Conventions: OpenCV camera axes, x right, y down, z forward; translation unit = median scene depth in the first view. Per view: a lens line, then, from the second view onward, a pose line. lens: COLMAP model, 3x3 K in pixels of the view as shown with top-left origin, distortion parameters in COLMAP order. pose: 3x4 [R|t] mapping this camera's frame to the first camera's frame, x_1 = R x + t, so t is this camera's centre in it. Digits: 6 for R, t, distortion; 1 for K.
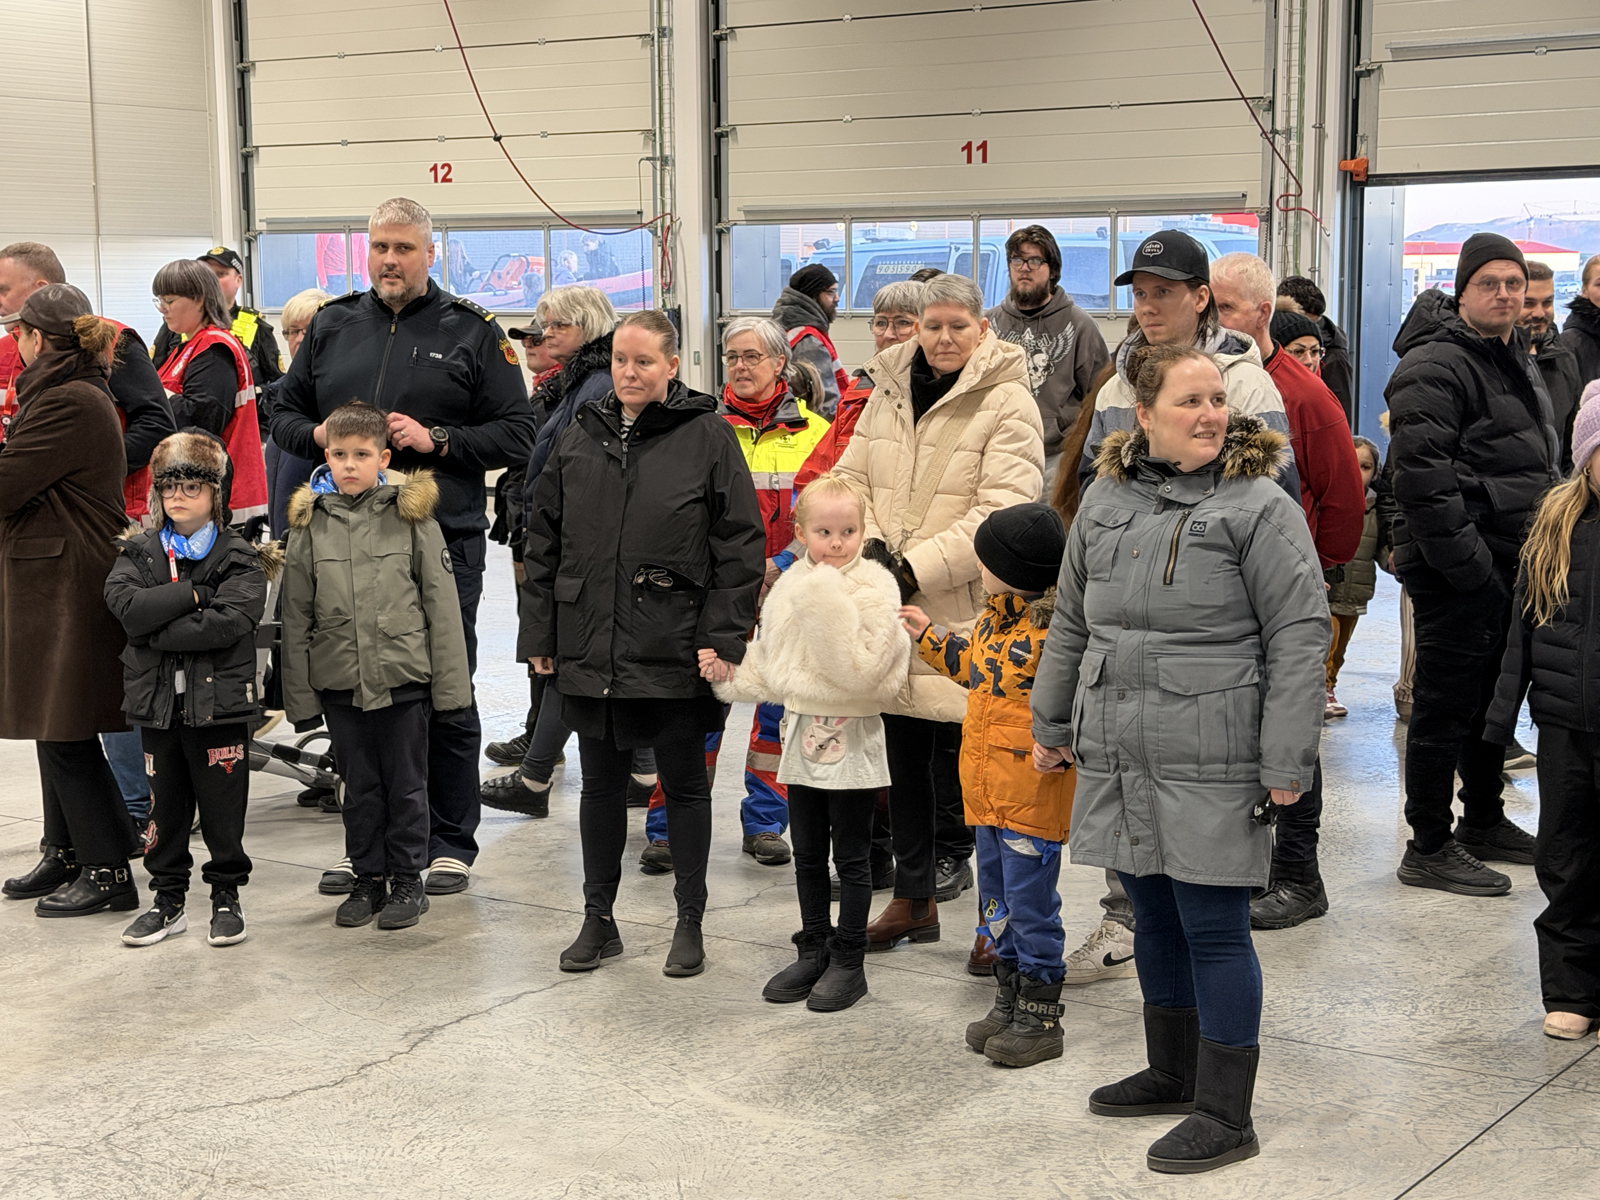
lens RADIAL K [[2490.4, 0, 800.0], [0, 2490.4, 600.0], [0, 0, 1]] dist [-0.006508, 0.022021]
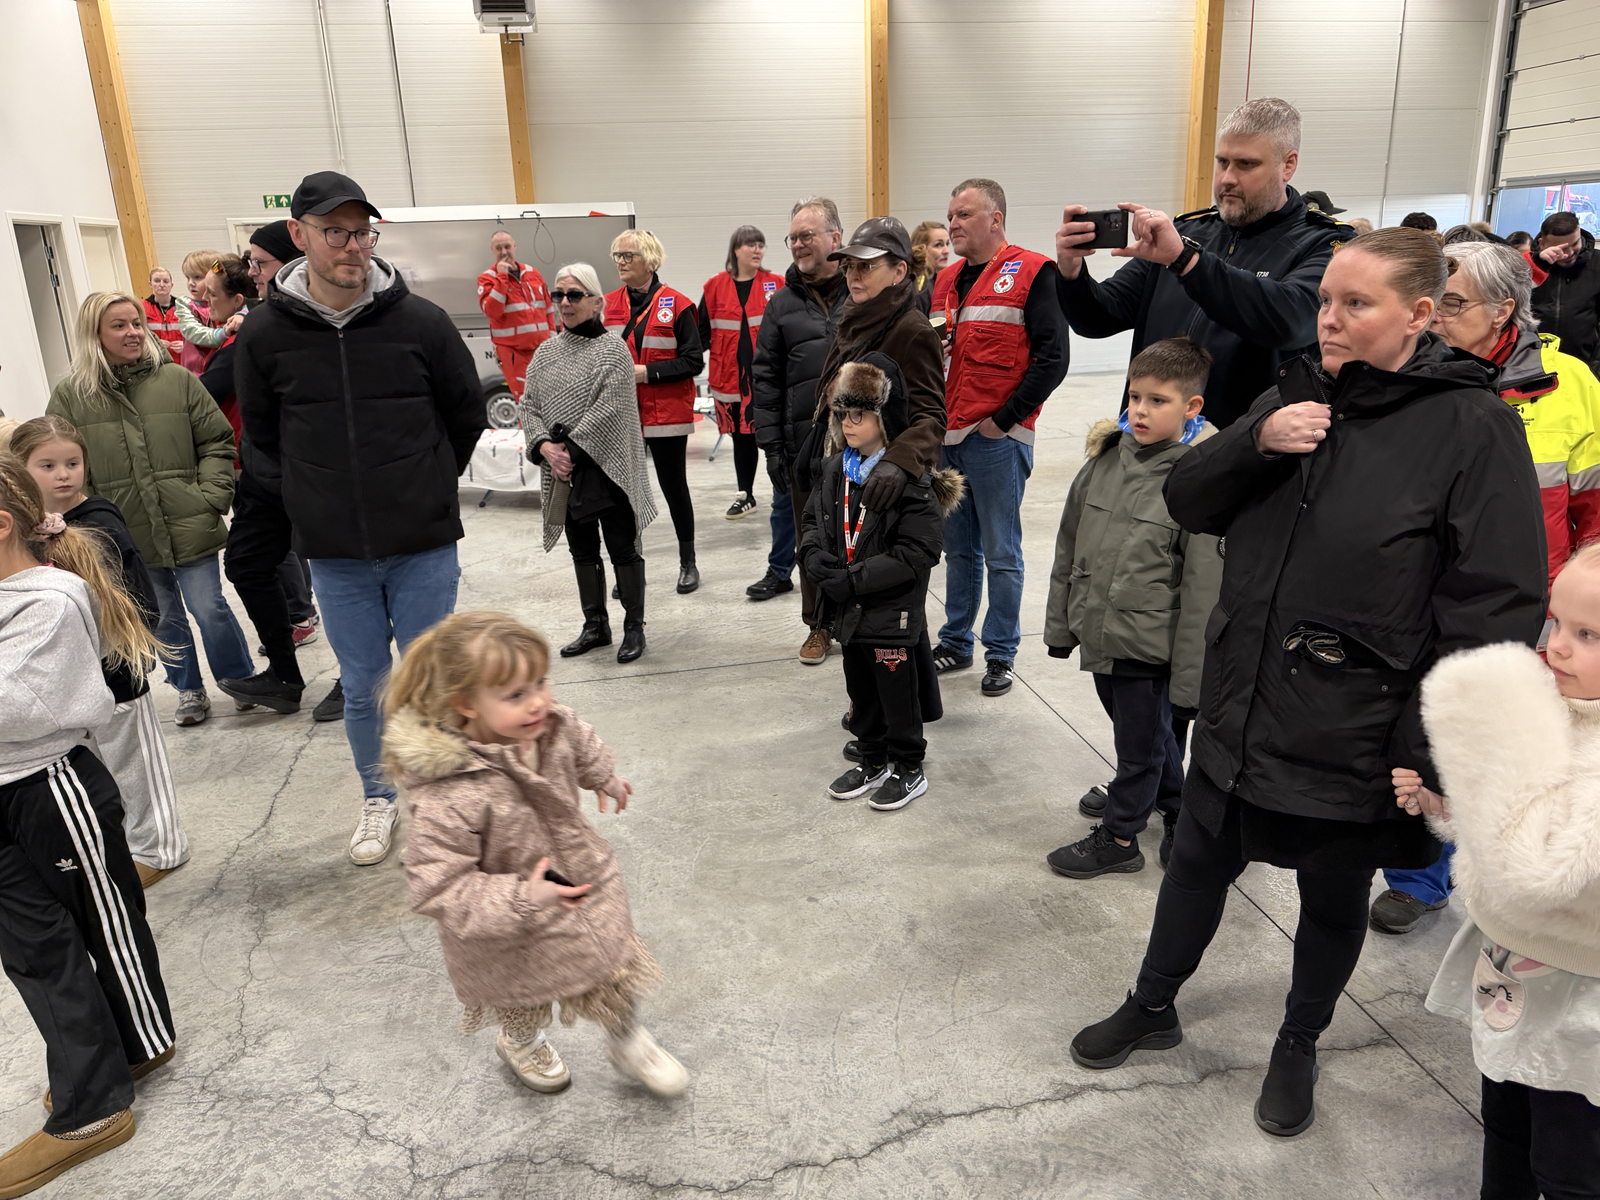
lens RADIAL K [[1114.8, 0, 800.0], [0, 1114.8, 600.0], [0, 0, 1]] dist [0.020547, -0.056654]
pose [[0.661187, 0.184036, -0.727298, 0.061979], [-0.048460, 0.977897, 0.203393, -0.072575], [0.748654, -0.099236, 0.655491, 0.700839]]
